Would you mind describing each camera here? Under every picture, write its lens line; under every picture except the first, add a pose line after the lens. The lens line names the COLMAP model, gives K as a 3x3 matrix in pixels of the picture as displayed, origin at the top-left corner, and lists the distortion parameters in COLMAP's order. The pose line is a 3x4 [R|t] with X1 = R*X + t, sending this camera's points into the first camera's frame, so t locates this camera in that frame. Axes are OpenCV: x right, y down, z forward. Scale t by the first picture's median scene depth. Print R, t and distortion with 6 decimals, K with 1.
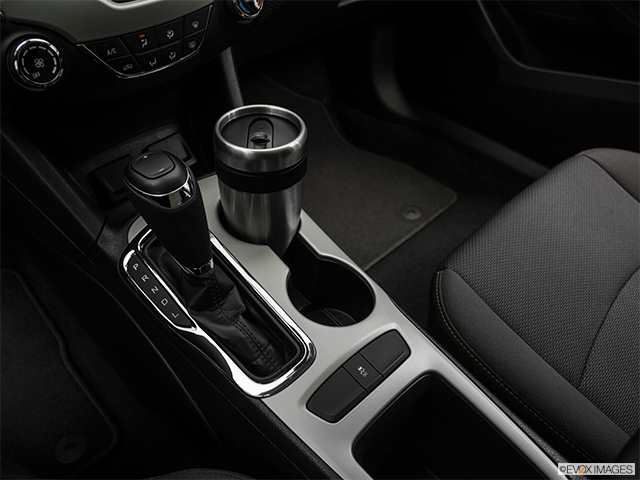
lens RADIAL K [[494.8, 0, 320.0], [0, 494.8, 240.0], [0, 0, 1]] dist [-0.103427, 0.009315]
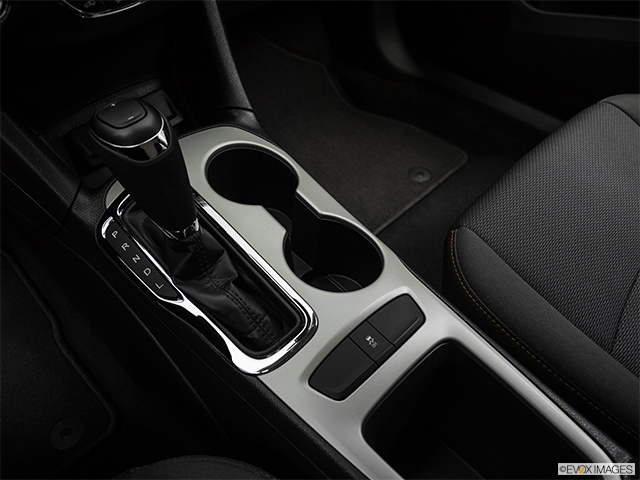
lens RADIAL K [[494.8, 0, 320.0], [0, 494.8, 240.0], [0, 0, 1]] dist [-0.103427, 0.009315]
pose [[0.999232, -0.035021, -0.017603, 0.013891], [0.035857, 0.998121, 0.049689, 0.032836], [0.015829, -0.050282, 0.998610, 0.106980]]
